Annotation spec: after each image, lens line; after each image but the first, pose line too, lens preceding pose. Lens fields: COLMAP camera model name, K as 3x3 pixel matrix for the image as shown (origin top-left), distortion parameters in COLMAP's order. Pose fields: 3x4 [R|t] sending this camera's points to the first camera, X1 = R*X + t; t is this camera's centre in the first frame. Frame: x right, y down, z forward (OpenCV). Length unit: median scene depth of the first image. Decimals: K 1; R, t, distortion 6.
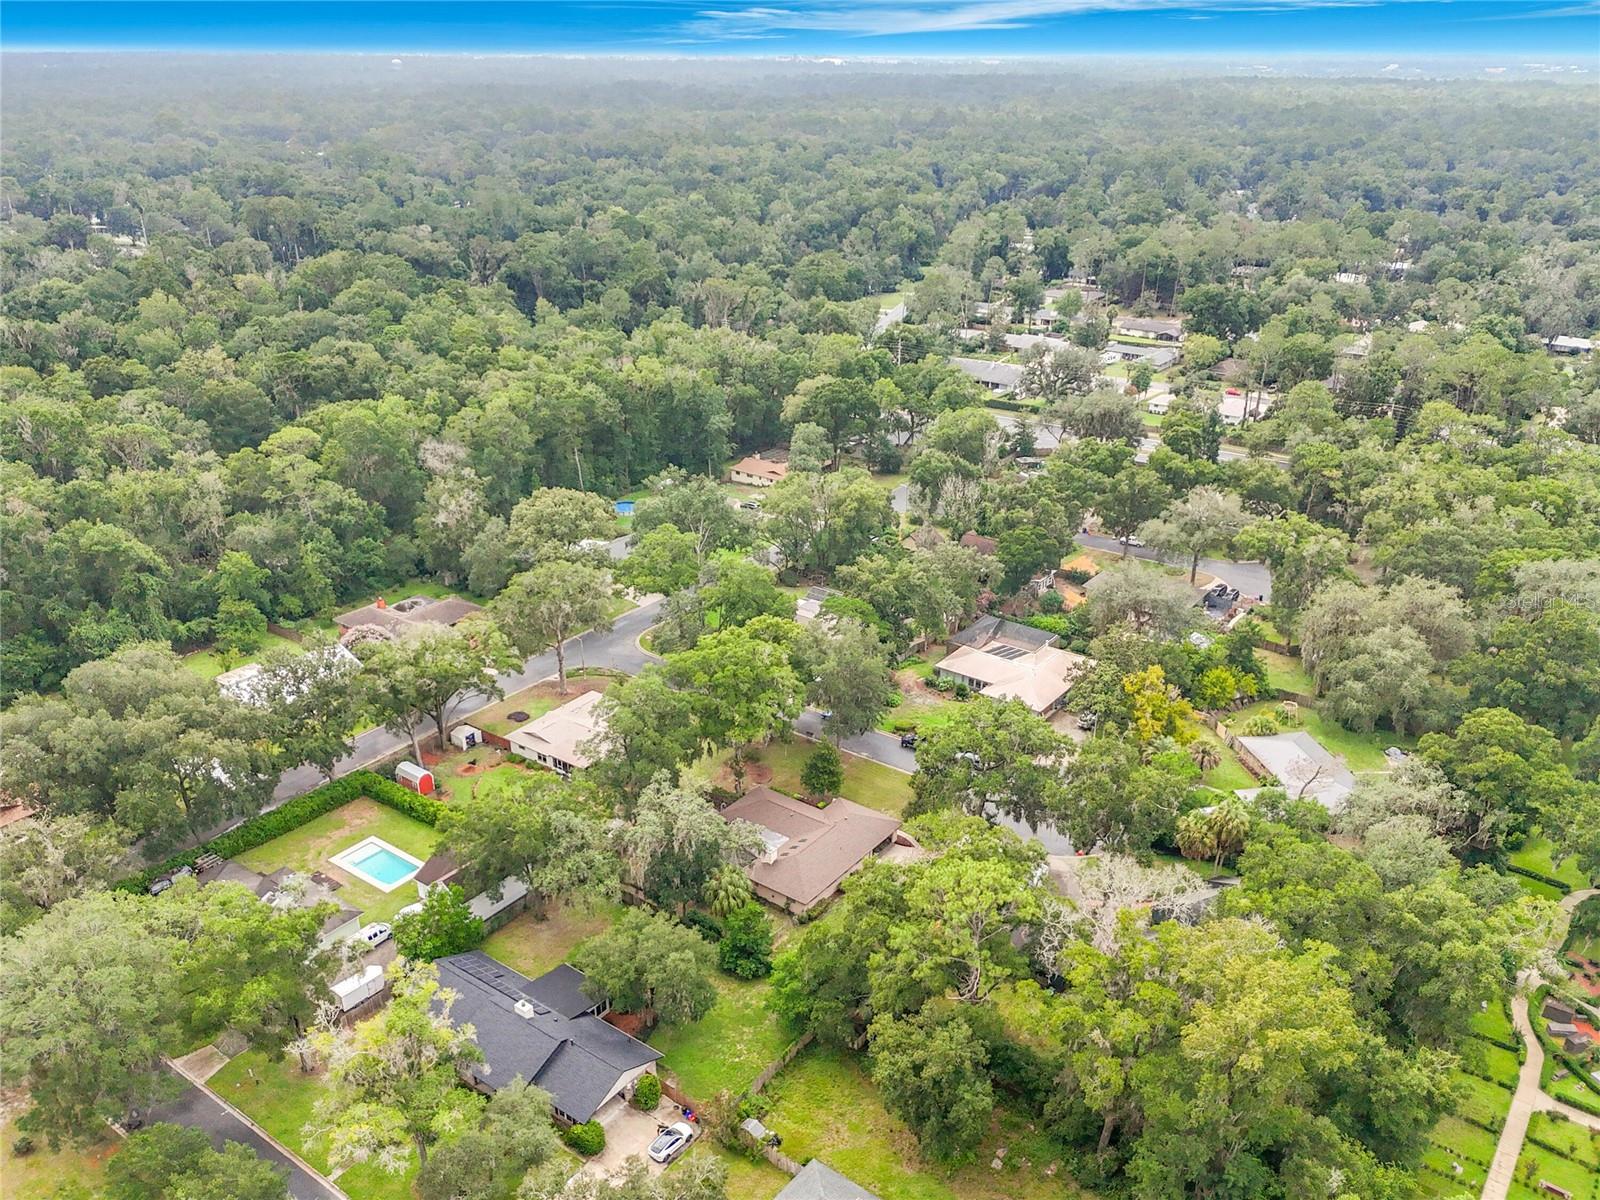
lens RADIAL K [[1261.2, 0, 807.7], [0, 1261.2, 689.2], [0, 0, 1]] dist [0.080676, -0.132541]
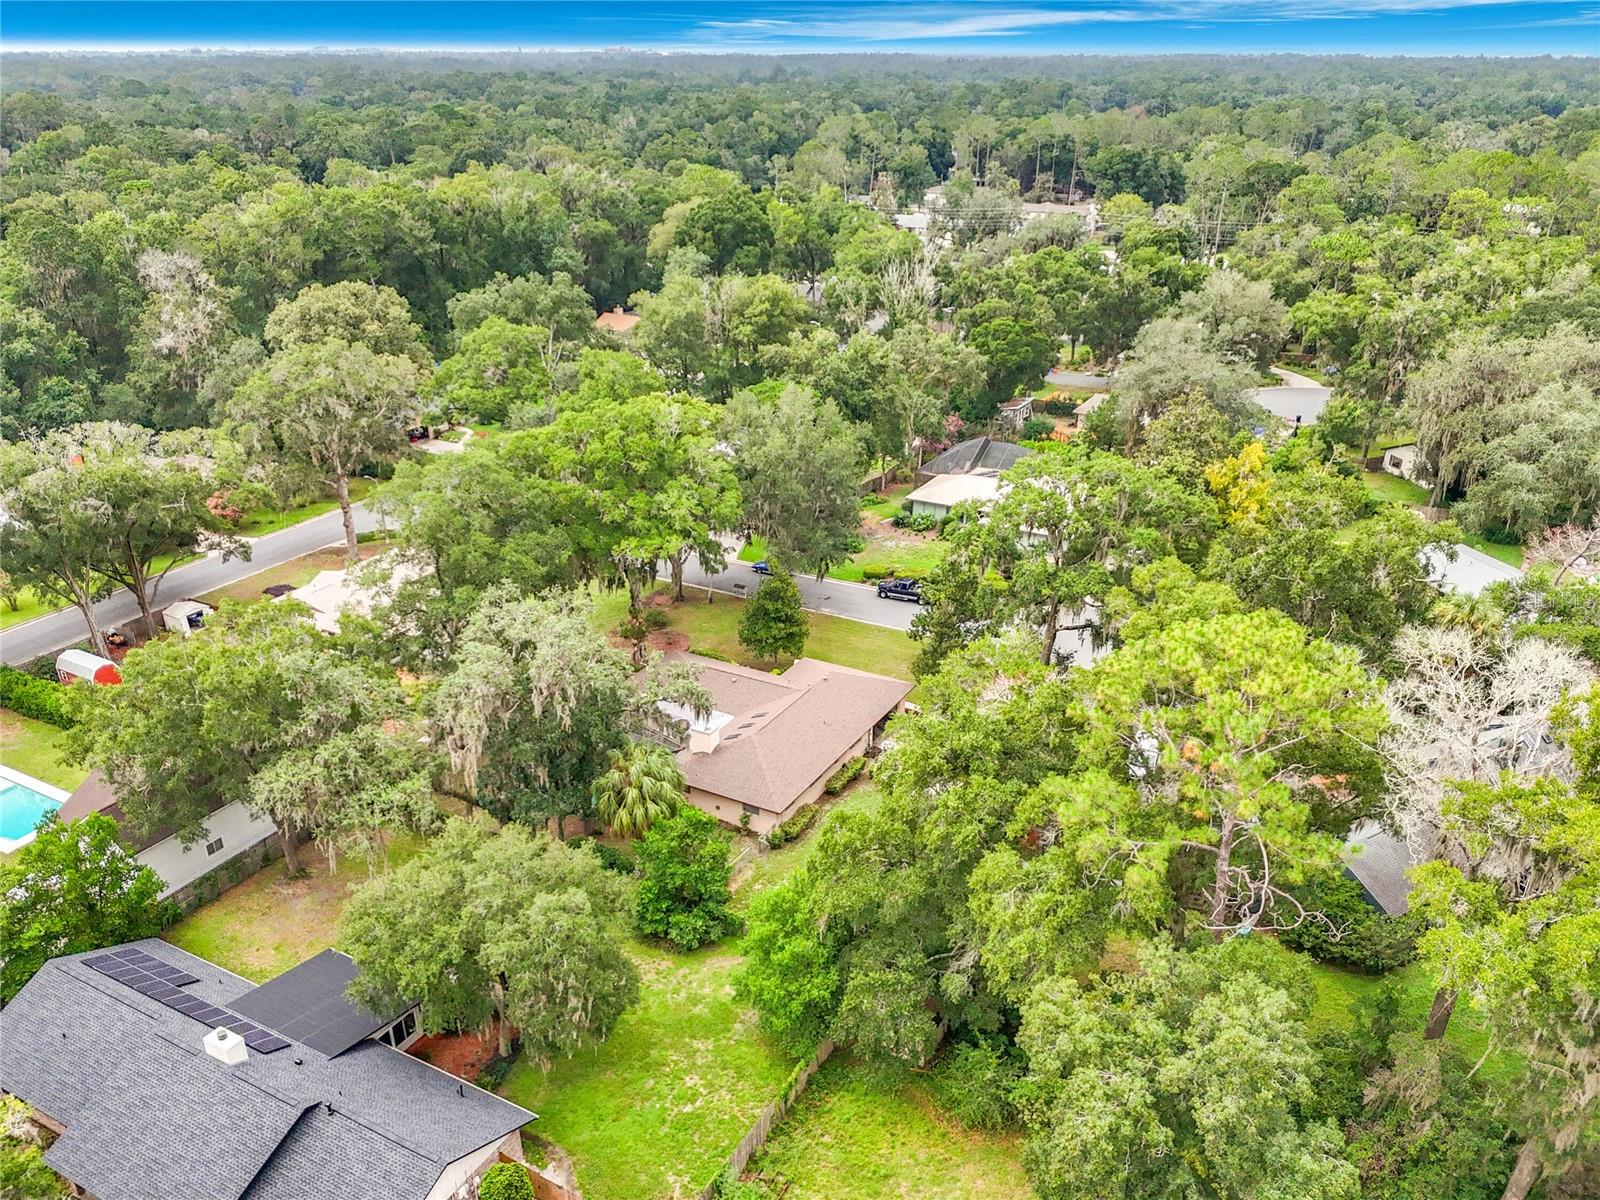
lens RADIAL K [[1261.2, 0, 807.7], [0, 1261.2, 689.2], [0, 0, 1]] dist [0.080676, -0.132541]
pose [[0.992555, -0.062330, 0.104643, -0.044187], [0.062419, 0.998047, 0.002426, 0.113407], [-0.104590, 0.004124, 0.994507, 0.434938]]
